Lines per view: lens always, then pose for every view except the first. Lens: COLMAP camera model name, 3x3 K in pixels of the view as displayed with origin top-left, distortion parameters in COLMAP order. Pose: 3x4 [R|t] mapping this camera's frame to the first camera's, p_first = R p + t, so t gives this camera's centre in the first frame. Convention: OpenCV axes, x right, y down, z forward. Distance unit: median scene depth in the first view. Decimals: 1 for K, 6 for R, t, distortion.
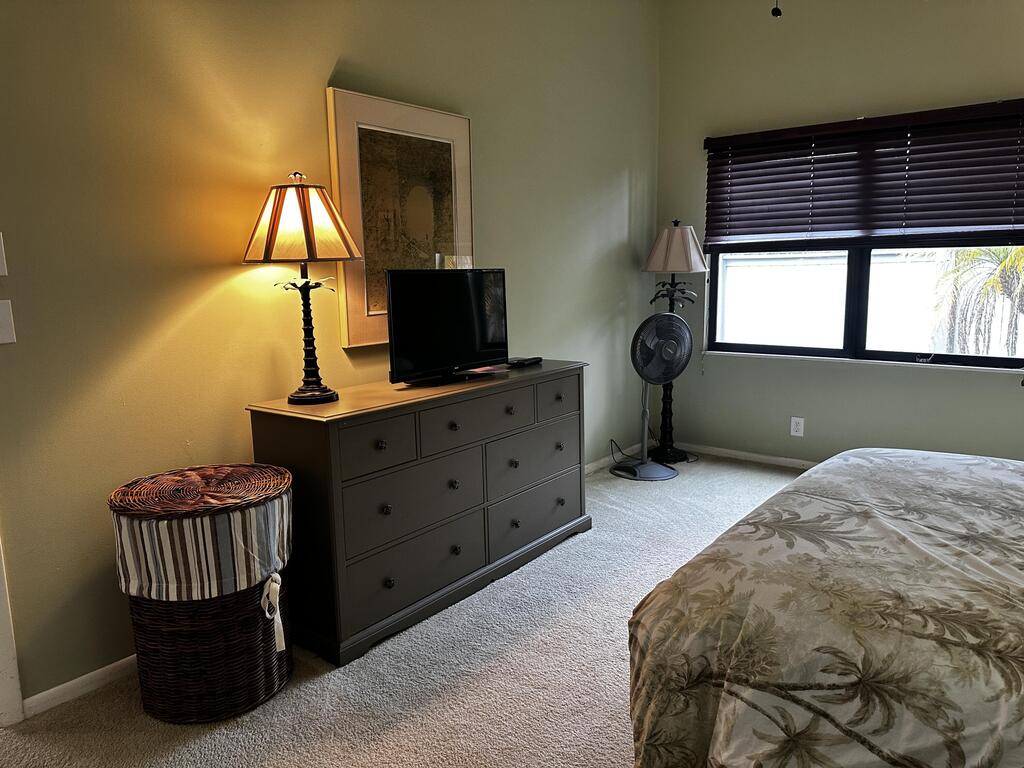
lens RADIAL K [[718.5, 0, 512.0], [0, 718.5, 384.0], [0, 0, 1]] dist [0.028537, -0.041187]
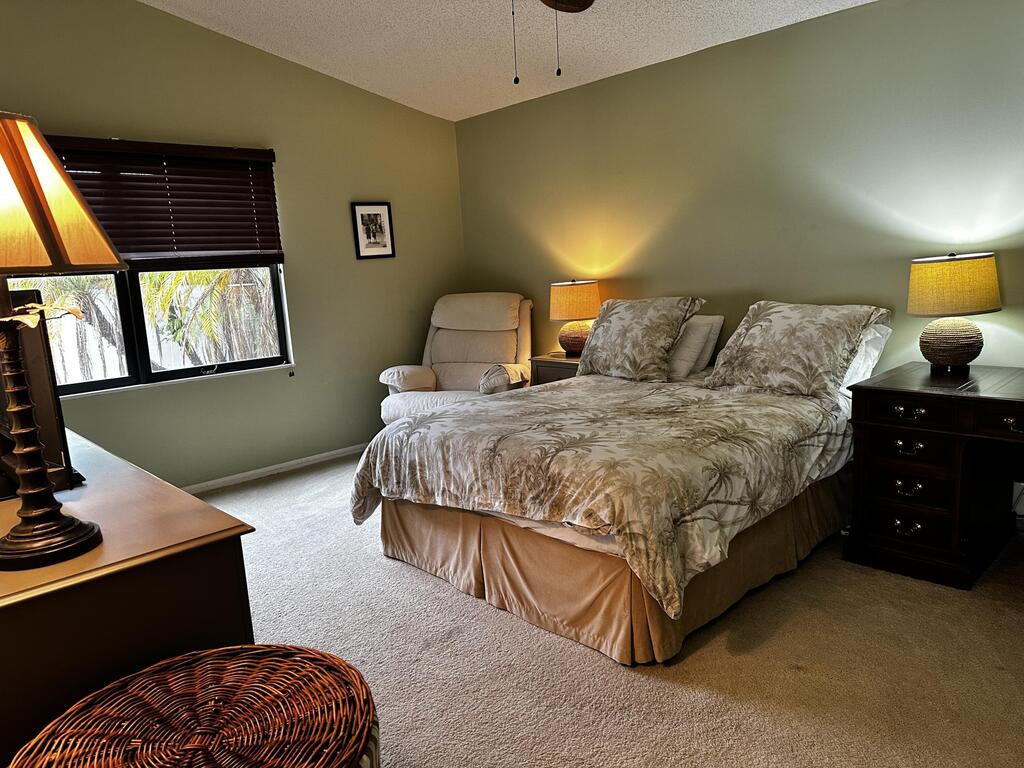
lens RADIAL K [[713.9, 0, 515.0], [0, 713.9, 382.6], [0, 0, 1]] dist [0.169136, -0.310636]
pose [[0.140513, -0.151066, 0.978486, -0.610935], [0.209910, 0.970370, 0.119669, -0.070530], [-0.967571, 0.188579, 0.168060, 0.497978]]
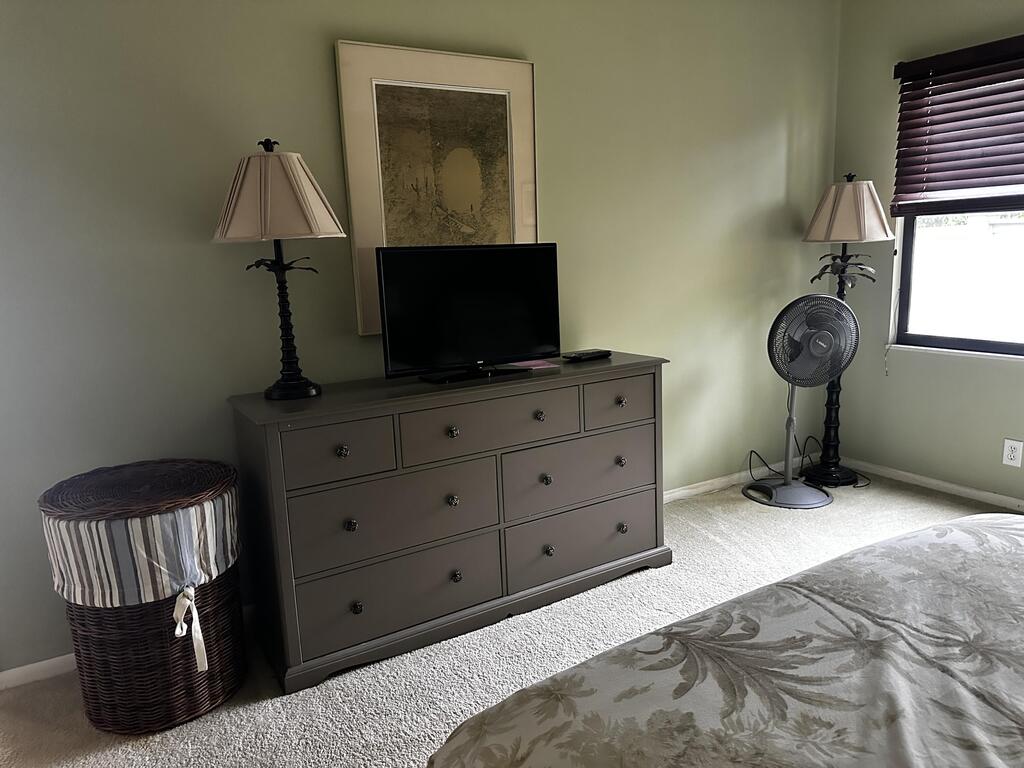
lens RADIAL K [[723.6, 0, 499.5], [0, 723.6, 387.8], [0, 0, 1]] dist [0.022564, -0.048903]
pose [[0.935924, 0.047984, -0.348917, 0.245063], [-0.035495, 0.998482, 0.042106, -0.028847], [0.350408, -0.027023, 0.936207, 0.209951]]
